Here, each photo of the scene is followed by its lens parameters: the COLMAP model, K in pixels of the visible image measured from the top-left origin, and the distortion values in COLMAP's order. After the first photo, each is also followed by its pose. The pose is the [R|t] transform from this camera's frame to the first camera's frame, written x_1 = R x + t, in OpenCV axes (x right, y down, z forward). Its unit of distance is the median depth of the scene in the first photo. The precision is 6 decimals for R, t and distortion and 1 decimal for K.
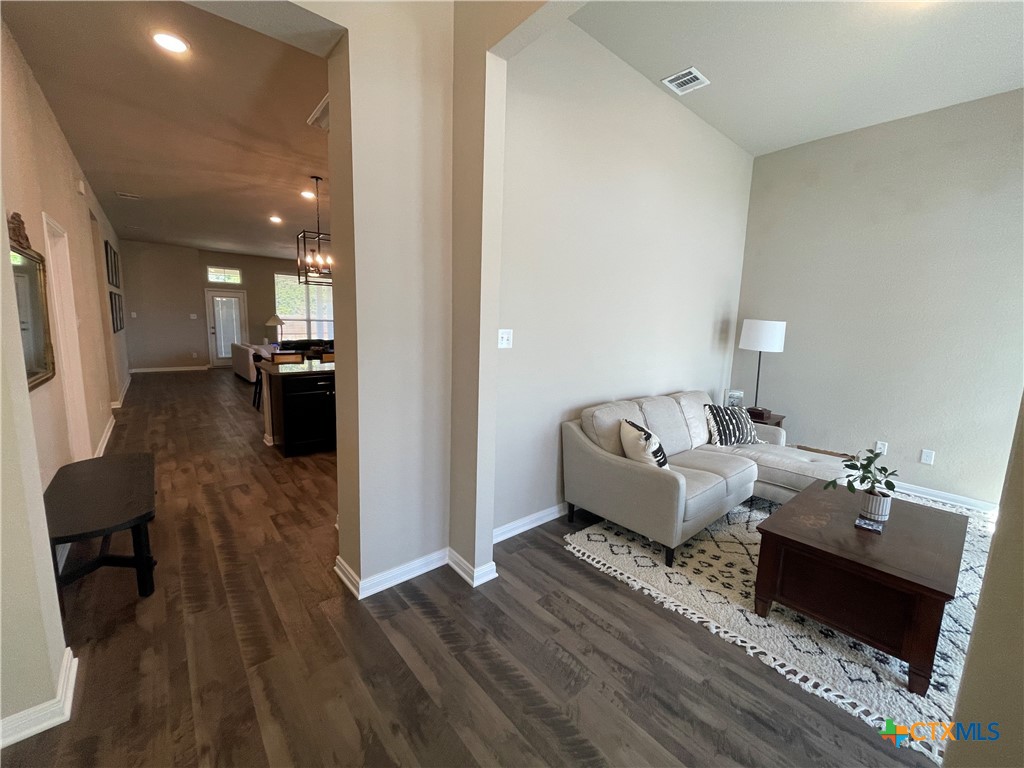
lens RADIAL K [[413.6, 0, 512.4], [0, 413.6, 382.9], [0, 0, 1]] dist [-0.002093, -0.000631]
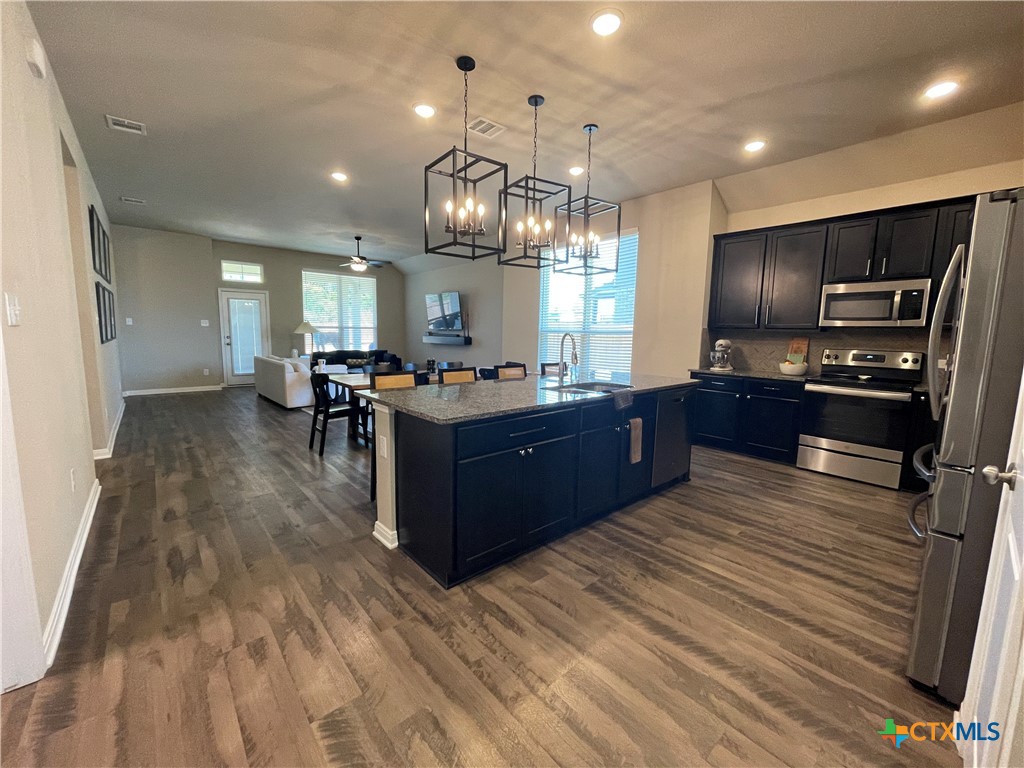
lens RADIAL K [[413.6, 0, 509.9], [0, 413.6, 382.9], [0, 0, 1]] dist [-0.002093, -0.000631]
pose [[0.999877, -0.013078, 0.008672, -0.219529], [0.013265, 0.999673, -0.021878, -0.023600], [-0.008383, 0.021990, 0.999723, 0.231384]]
